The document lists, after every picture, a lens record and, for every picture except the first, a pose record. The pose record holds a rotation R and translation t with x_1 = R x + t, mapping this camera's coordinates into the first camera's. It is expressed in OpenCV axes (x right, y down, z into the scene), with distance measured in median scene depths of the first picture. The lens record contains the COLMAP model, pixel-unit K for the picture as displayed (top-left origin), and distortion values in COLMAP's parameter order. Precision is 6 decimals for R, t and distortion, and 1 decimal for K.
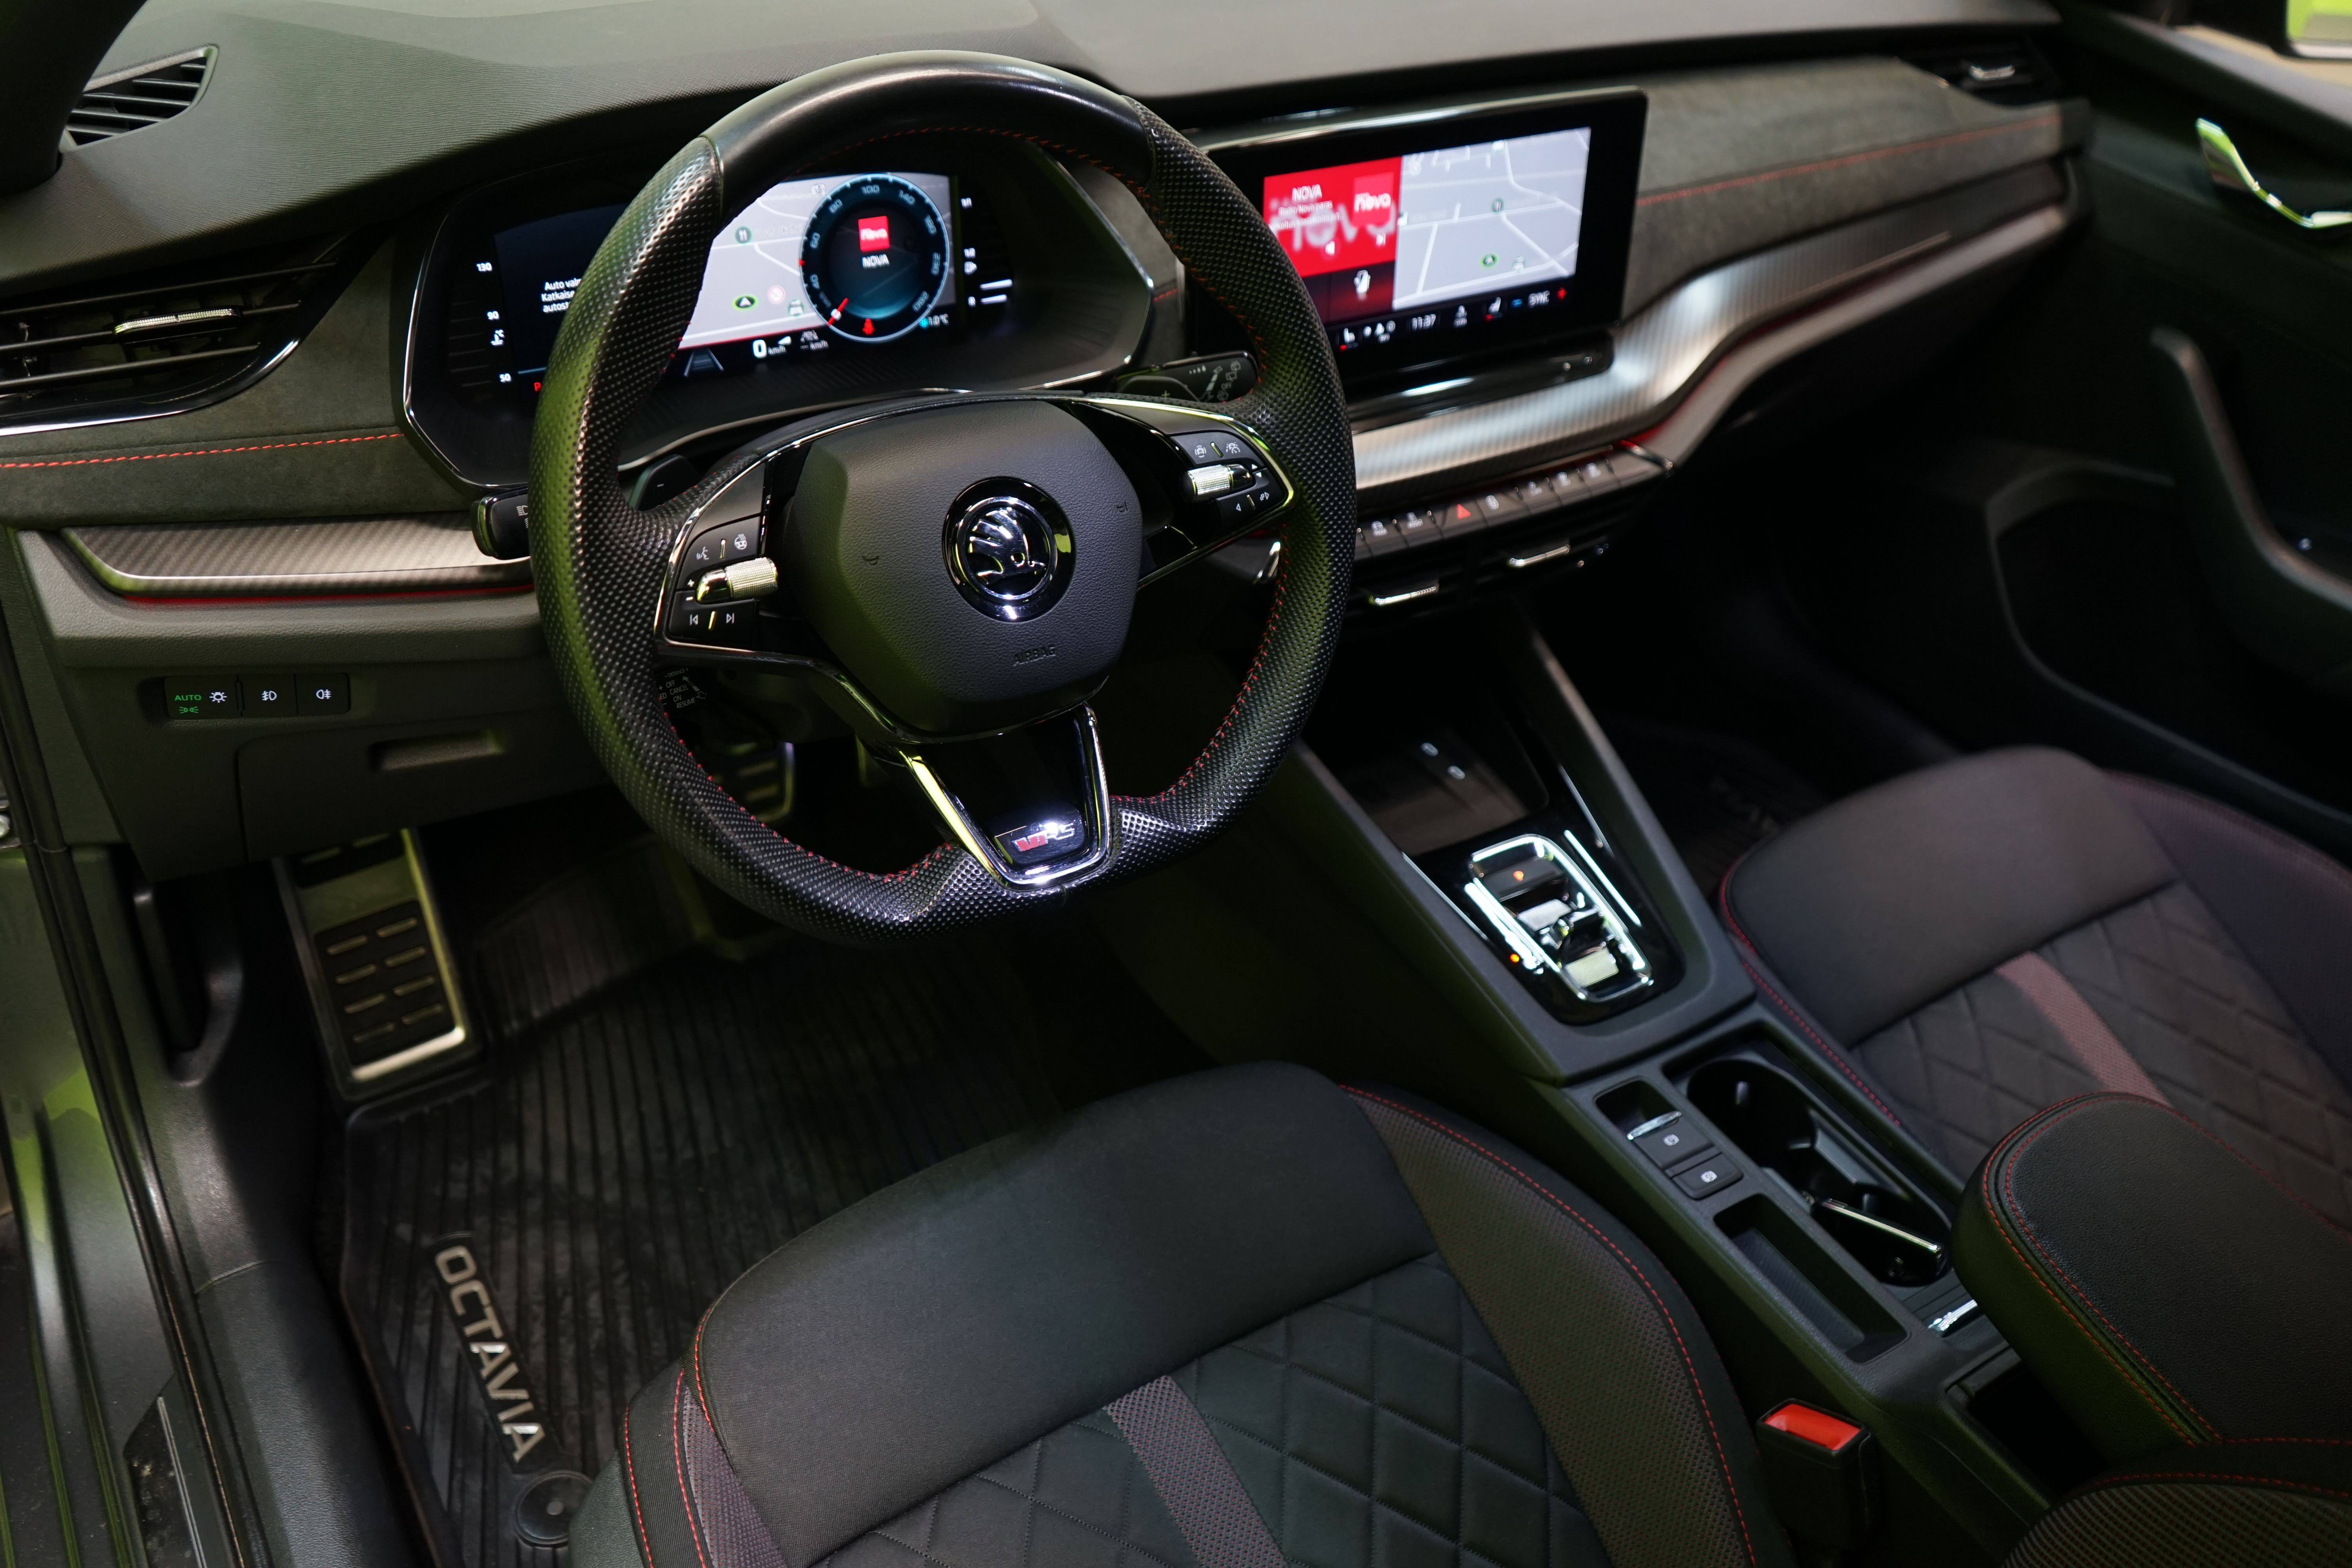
lens RADIAL K [[1904.4, 0, 1176.0], [0, 1904.4, 784.0], [0, 0, 1]] dist [0.045453, -0.146074]
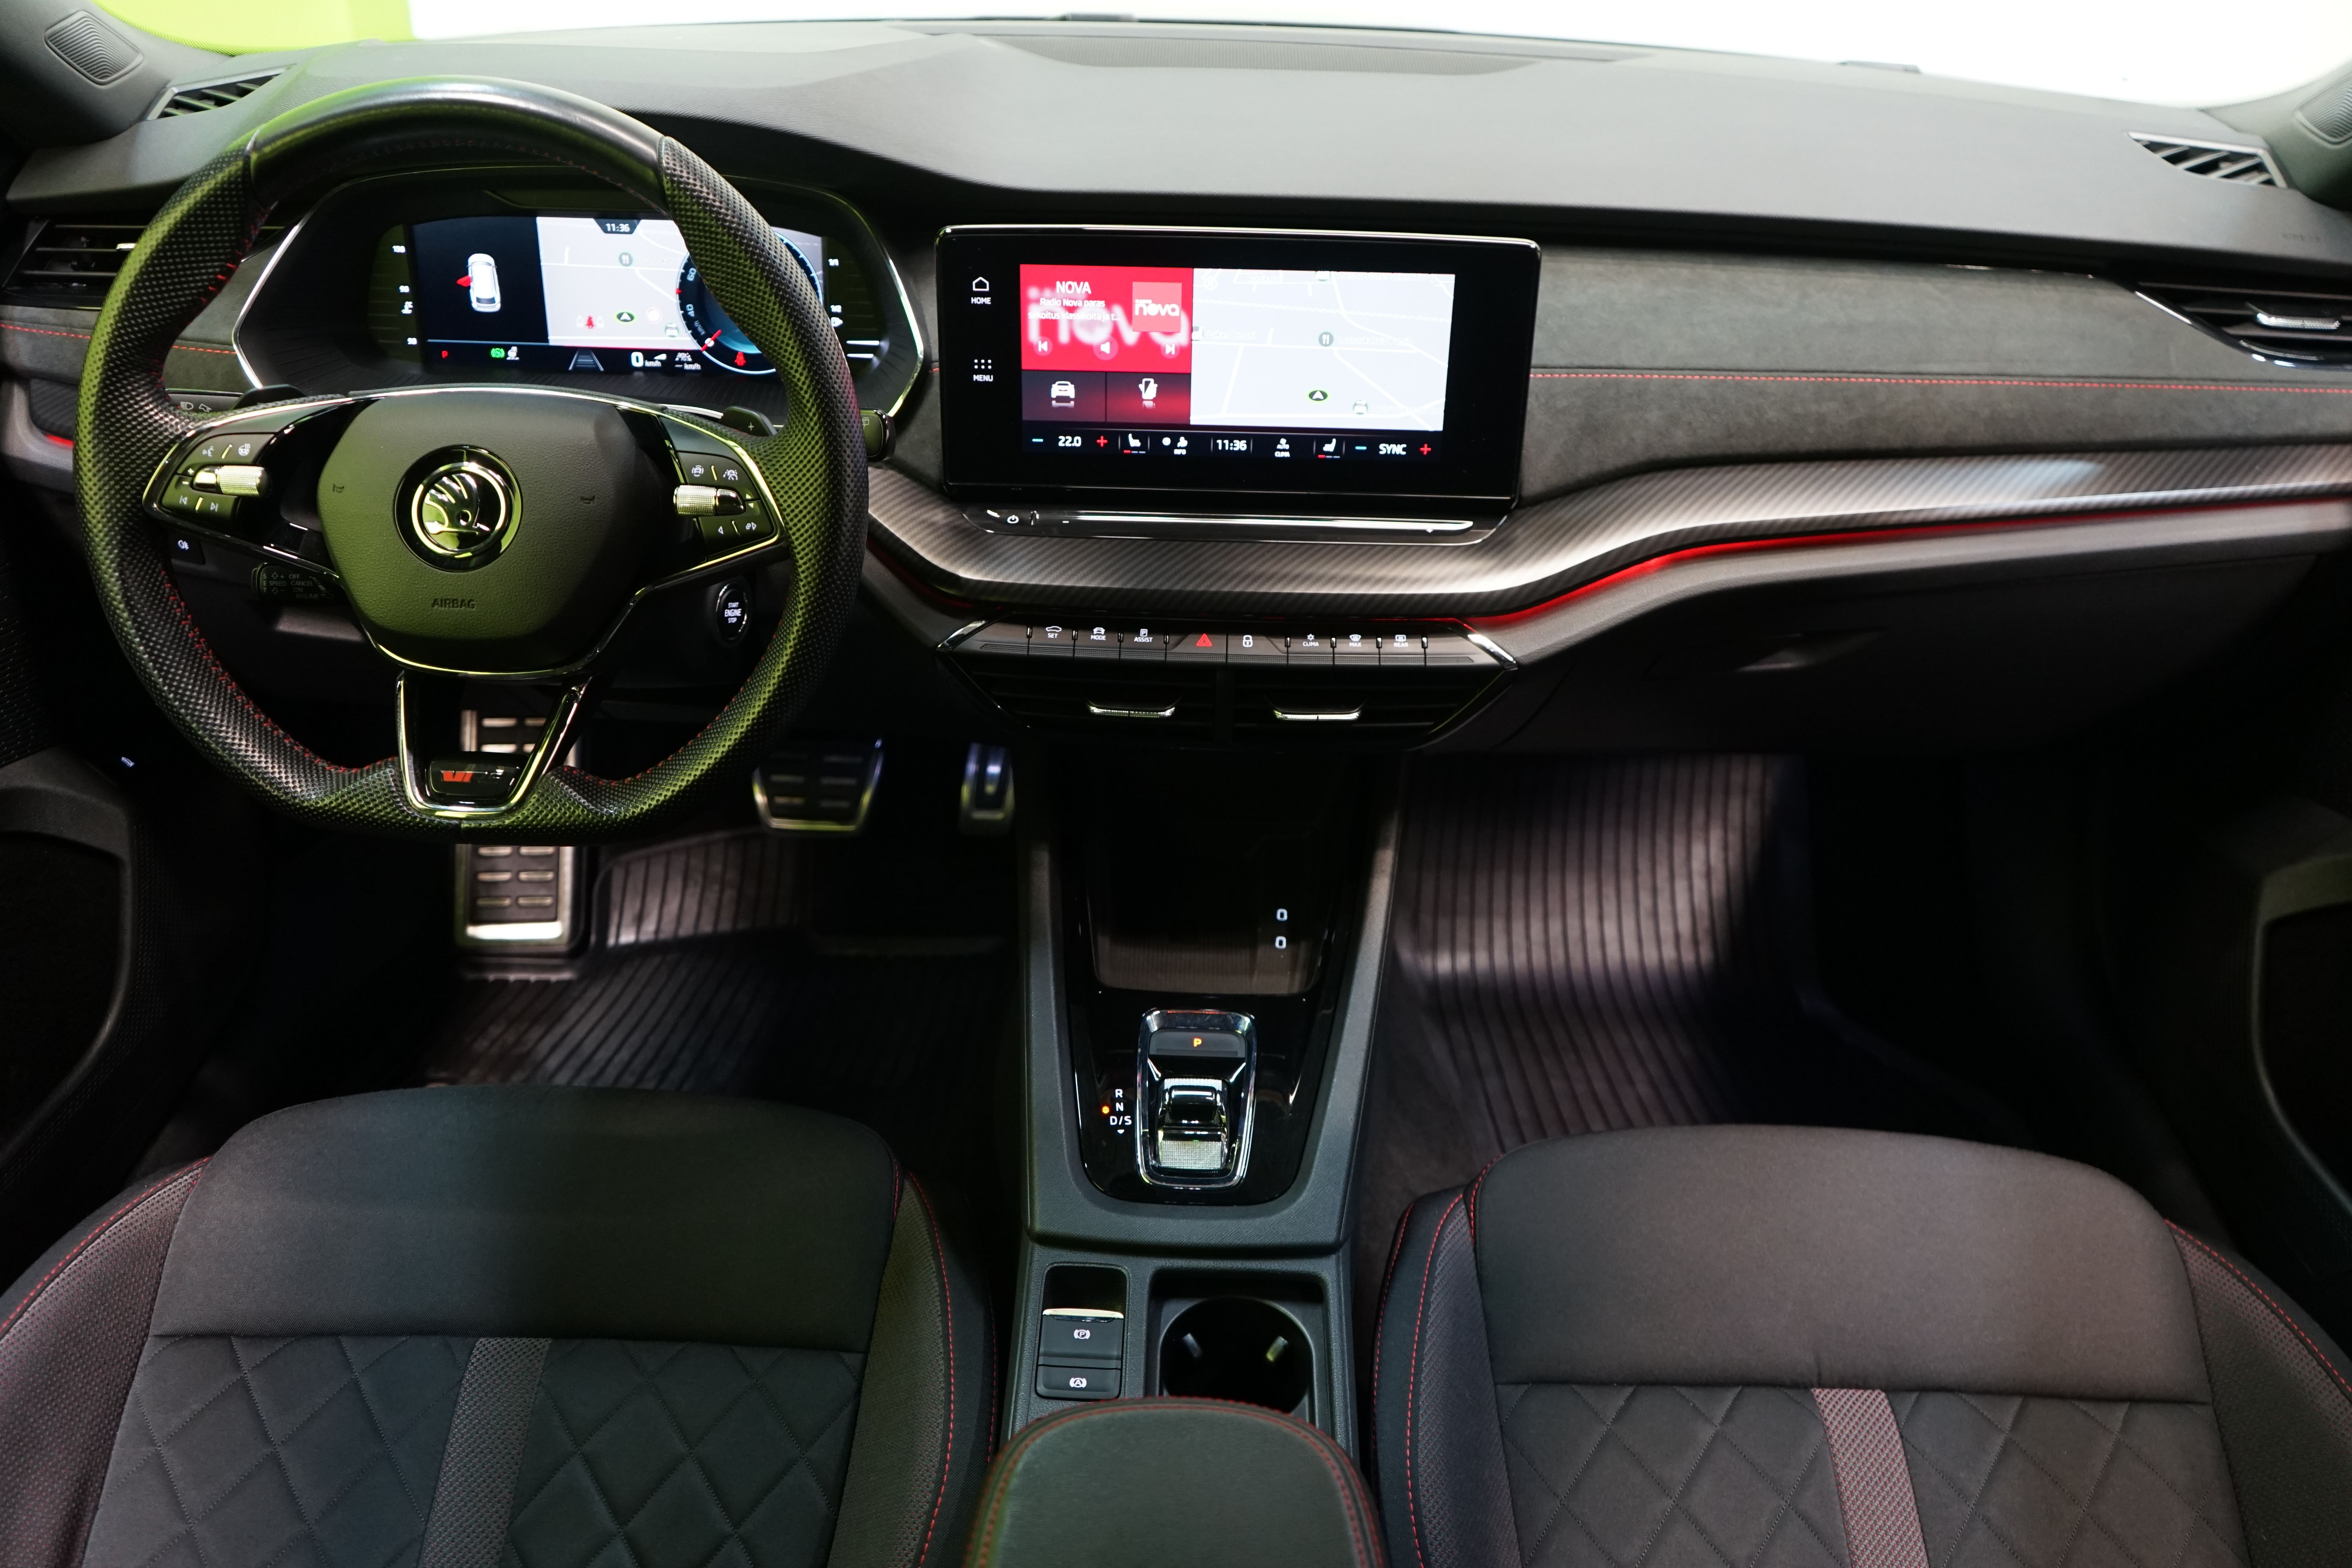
lens RADIAL K [[1904.4, 0, 1176.0], [0, 1904.4, 784.0], [0, 0, 1]] dist [0.045453, -0.146074]
pose [[0.826291, 0.244625, -0.507348, 0.677873], [-0.296781, 0.954668, -0.023044, -0.052117], [0.478711, 0.169612, 0.861433, 0.201753]]
